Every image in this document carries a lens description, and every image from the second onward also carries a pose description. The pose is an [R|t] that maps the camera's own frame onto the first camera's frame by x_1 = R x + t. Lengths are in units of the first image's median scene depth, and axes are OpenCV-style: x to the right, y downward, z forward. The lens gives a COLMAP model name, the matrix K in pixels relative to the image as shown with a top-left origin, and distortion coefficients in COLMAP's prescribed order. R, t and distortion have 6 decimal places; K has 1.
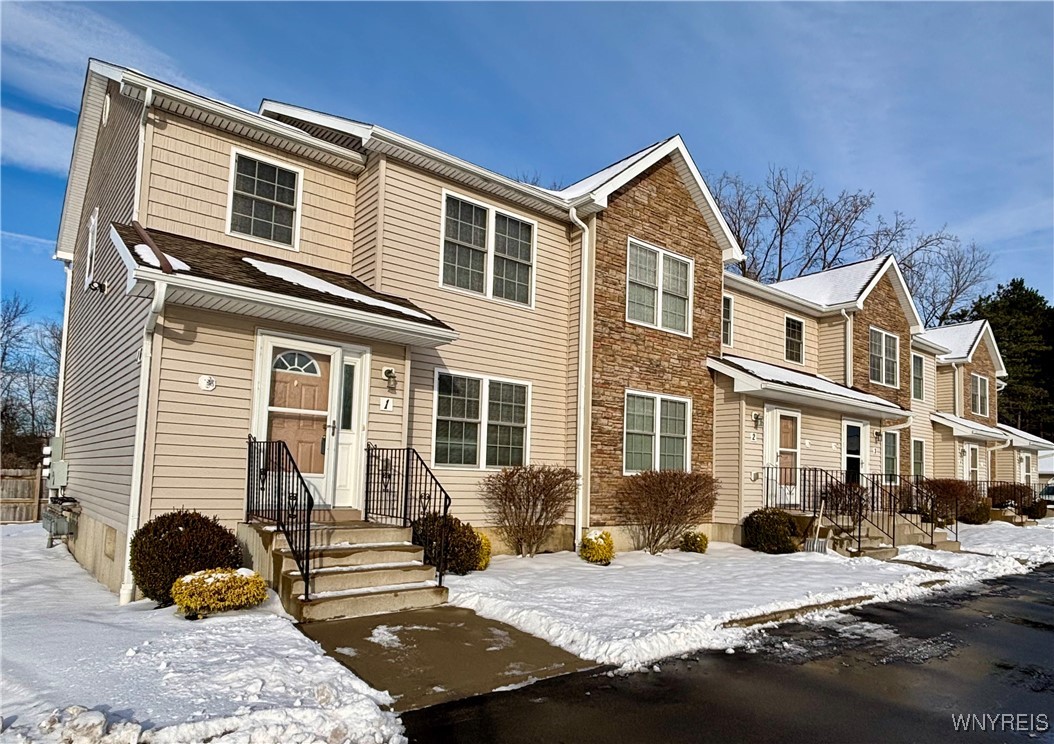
lens RADIAL K [[670.5, 0, 527.5], [0, 670.5, 449.1], [0, 0, 1]] dist [0.000980, -0.040603]
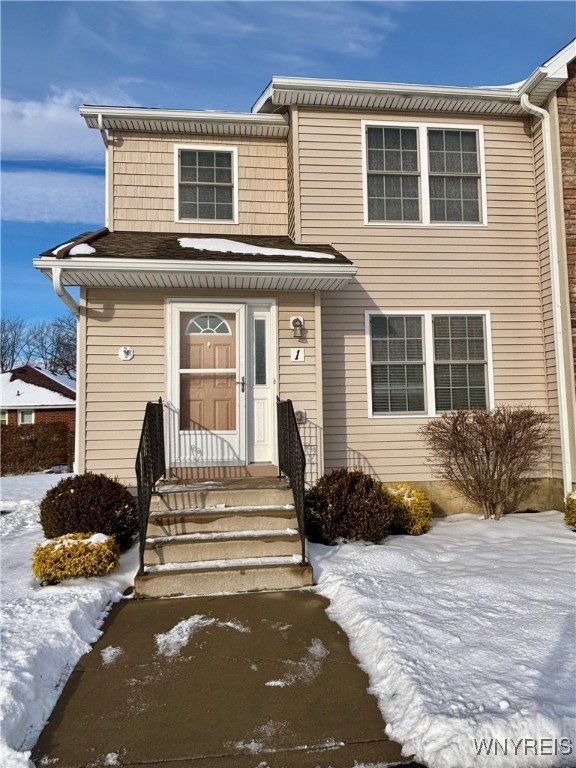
lens RADIAL K [[530.9, 0, 288.0], [0, 530.9, 384.0], [0, 0, 1]] dist [0.056954, -0.092109]
pose [[0.835540, -0.083044, -0.543117, 0.181123], [0.069251, 0.996546, -0.045836, 0.008626], [0.545048, 0.000687, 0.838405, 0.339008]]
